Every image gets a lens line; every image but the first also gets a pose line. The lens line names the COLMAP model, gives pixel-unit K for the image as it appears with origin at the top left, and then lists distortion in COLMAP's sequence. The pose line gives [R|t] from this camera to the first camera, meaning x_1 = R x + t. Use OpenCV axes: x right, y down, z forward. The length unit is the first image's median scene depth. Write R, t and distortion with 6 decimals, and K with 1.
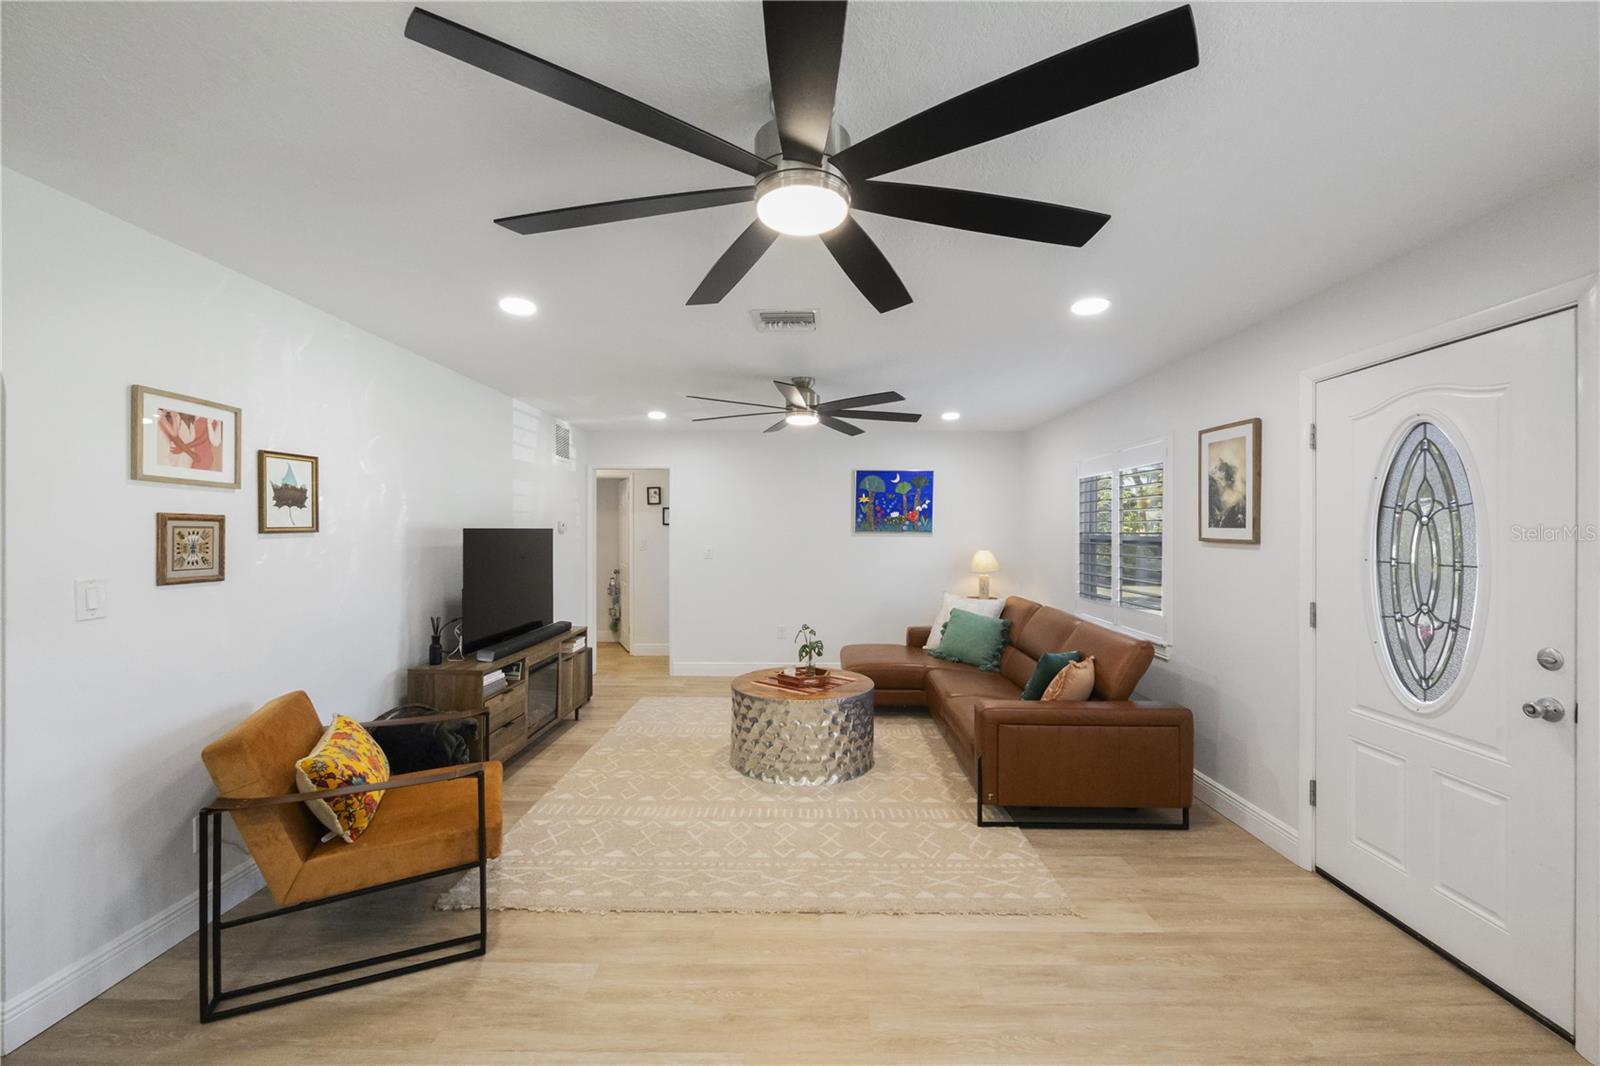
lens RADIAL K [[640.4, 0, 805.1], [0, 640.4, 532.0], [0, 0, 1]] dist [-0.003043, 0.000849]
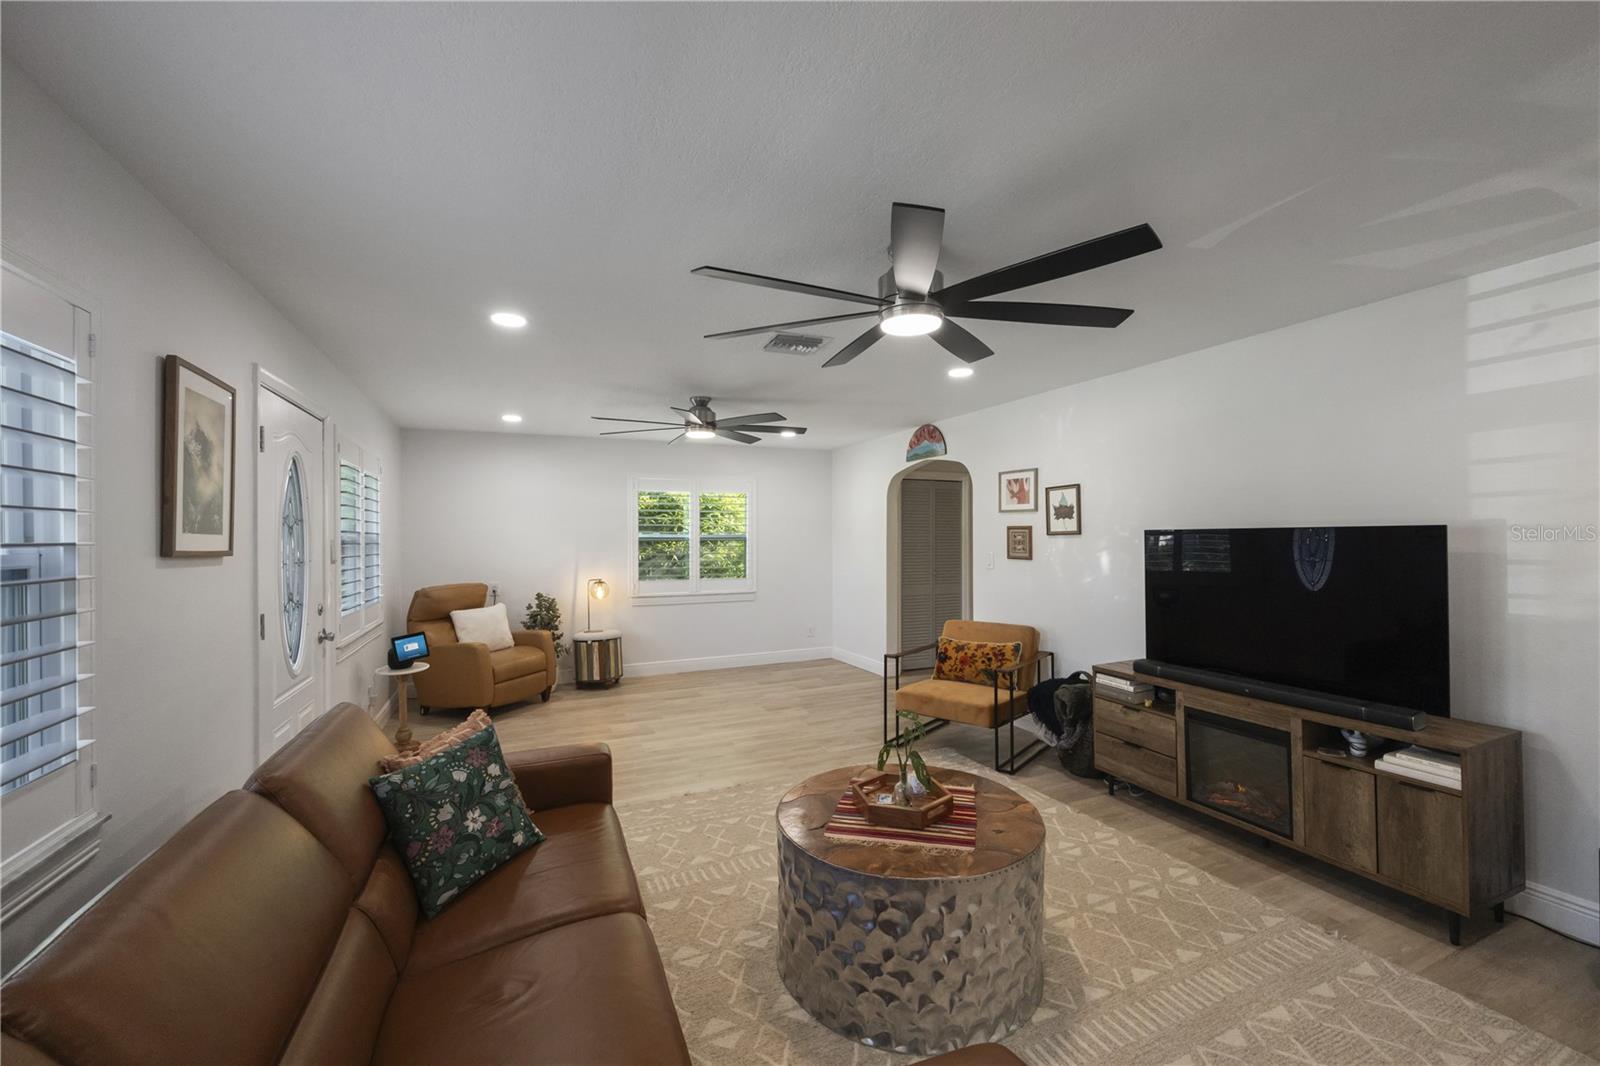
lens RADIAL K [[640.4, 0, 808.0], [0, 640.4, 532.8], [0, 0, 1]] dist [-0.003043, 0.000849]
pose [[-0.907923, 0.003888, -0.419118, 0.393265], [0.006354, 0.999970, -0.004487, -0.000665], [0.419088, -0.006737, -0.907921, 1.909646]]
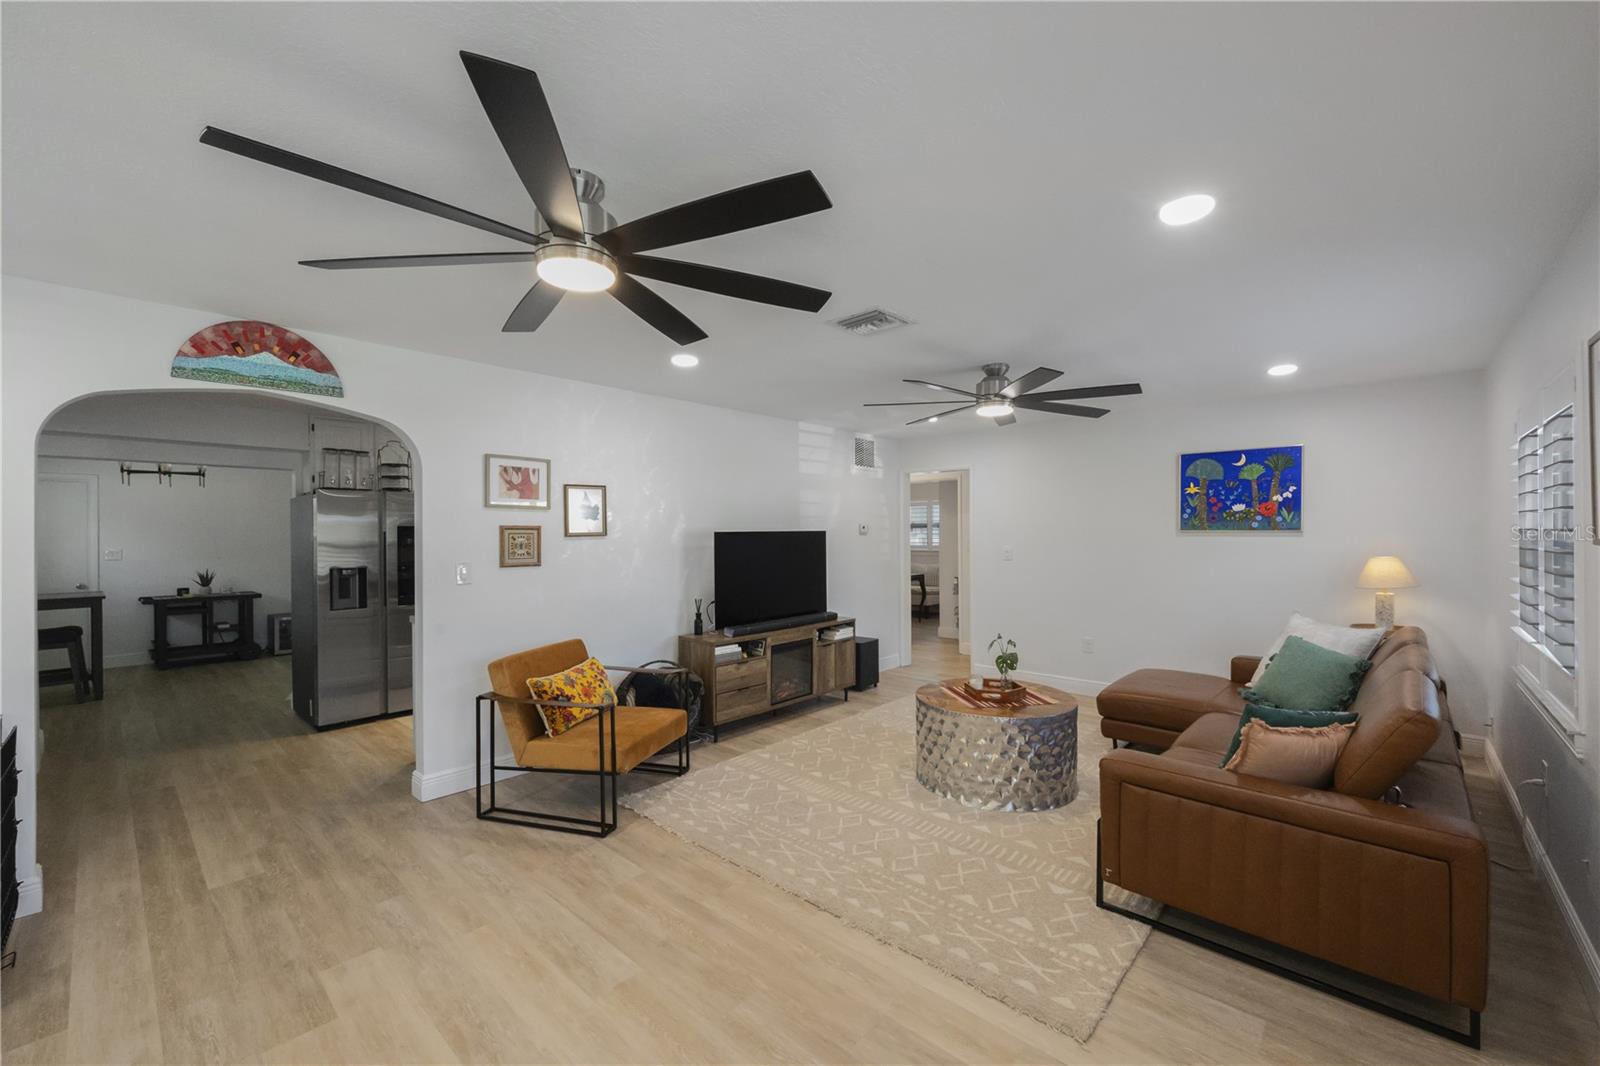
lens RADIAL K [[640.4, 0, 803.8], [0, 640.4, 532.1], [0, 0, 1]] dist [-0.003043, 0.000849]
pose [[0.745362, -0.008101, -0.666611, 0.532292], [0.008361, 0.999961, -0.002804, -0.000359], [0.666608, -0.003484, 0.745401, 0.175171]]
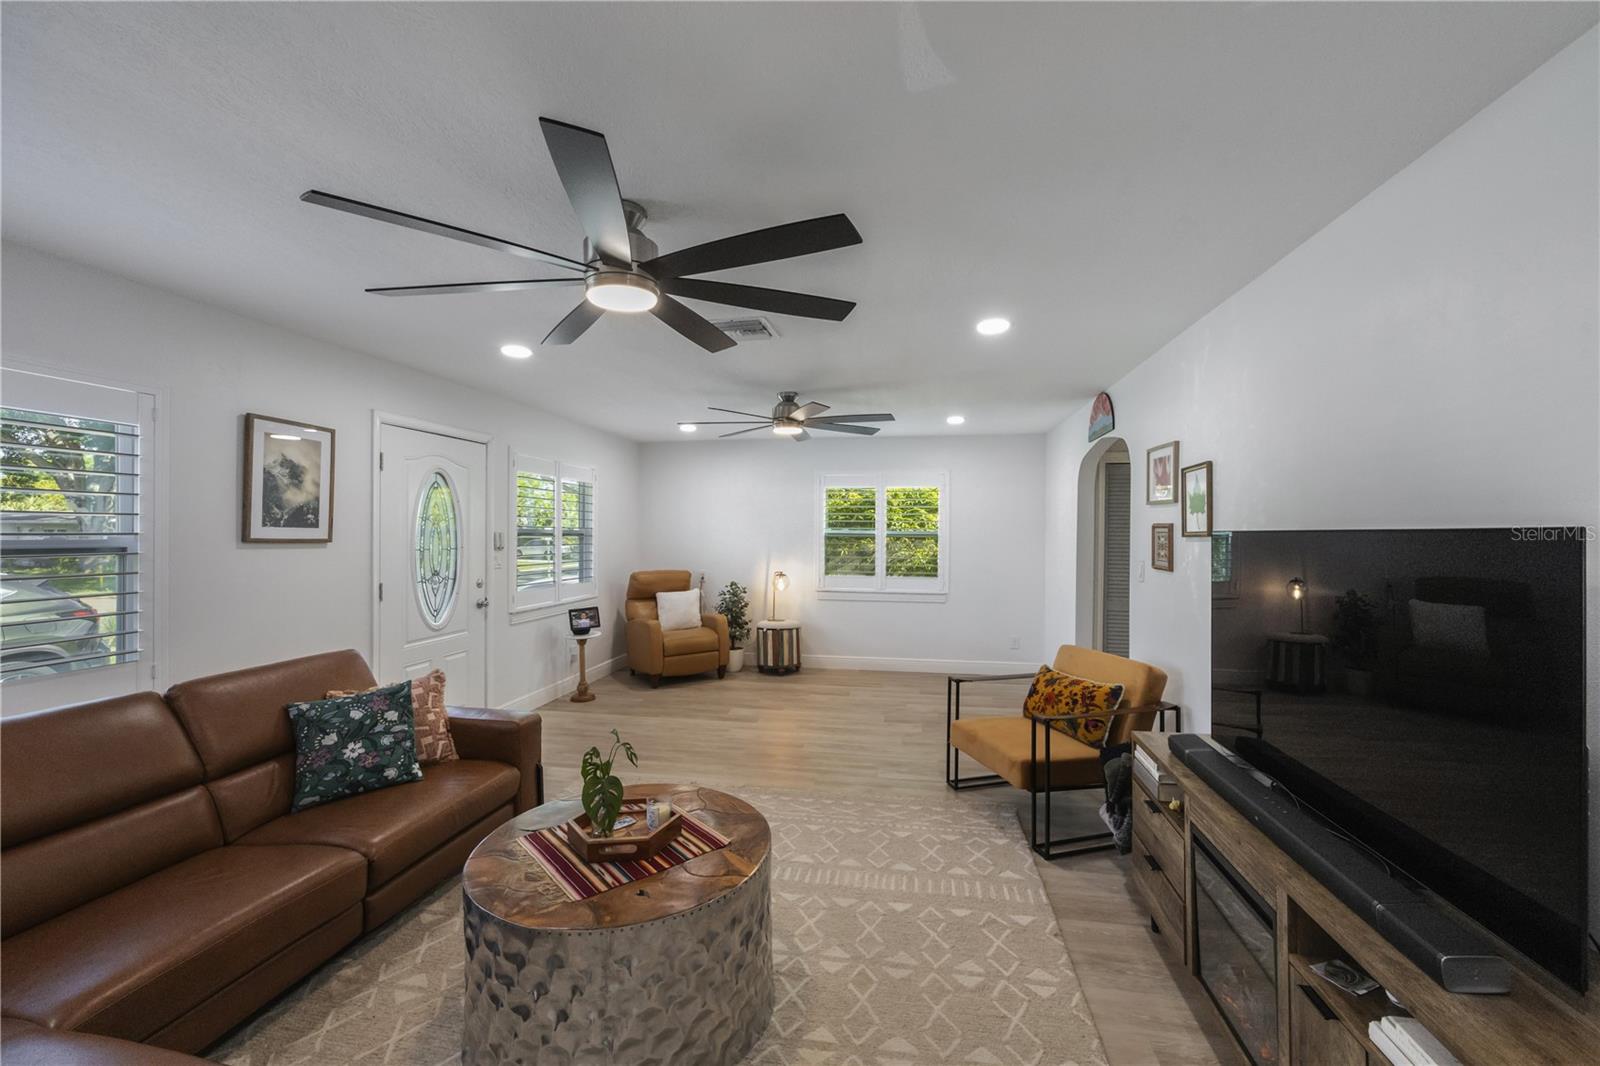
lens RADIAL K [[640.4, 0, 806.4], [0, 640.4, 532.7], [0, 0, 1]] dist [-0.003043, 0.000849]
pose [[-0.986594, -0.005266, 0.163108, -0.283627], [-0.004945, 0.999985, 0.002377, -0.004649], [-0.163118, 0.001538, -0.986605, 1.907624]]
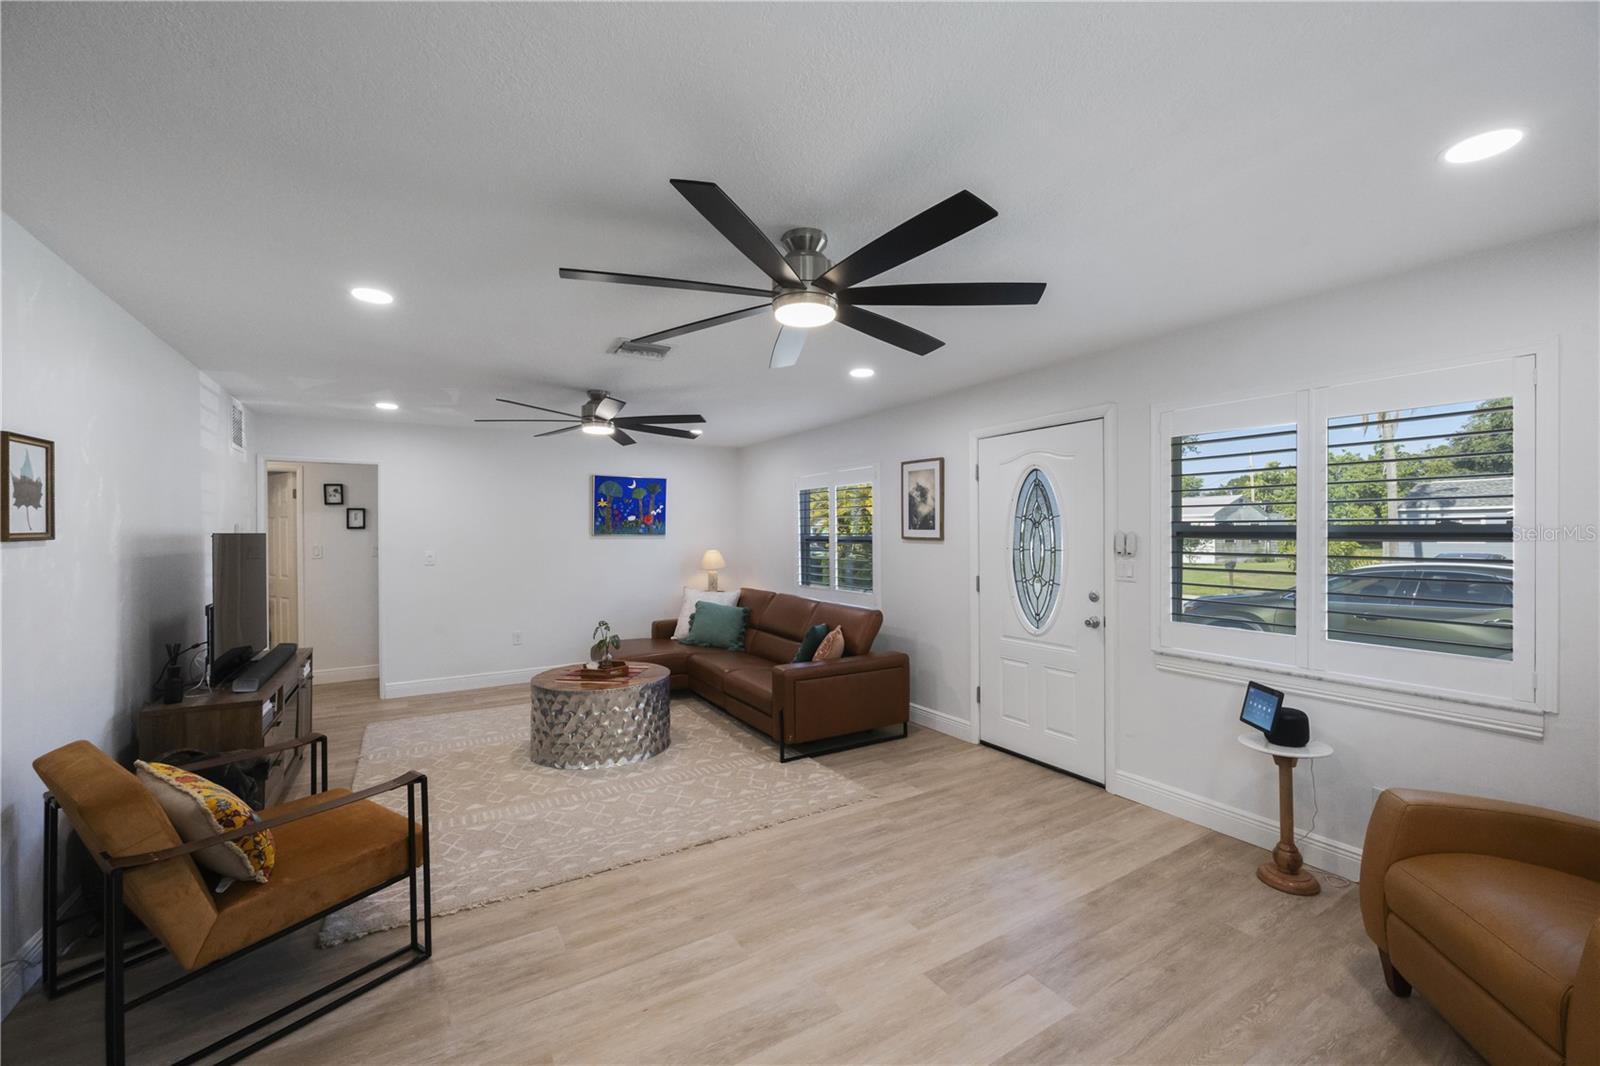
lens RADIAL K [[640.4, 0, 802.6], [0, 640.4, 533.5], [0, 0, 1]] dist [-0.003043, 0.000849]
pose [[0.849115, -0.006850, 0.528164, -0.370140], [0.007707, 0.999970, 0.000578, -0.000552], [-0.528152, 0.003580, 0.849142, -0.114621]]
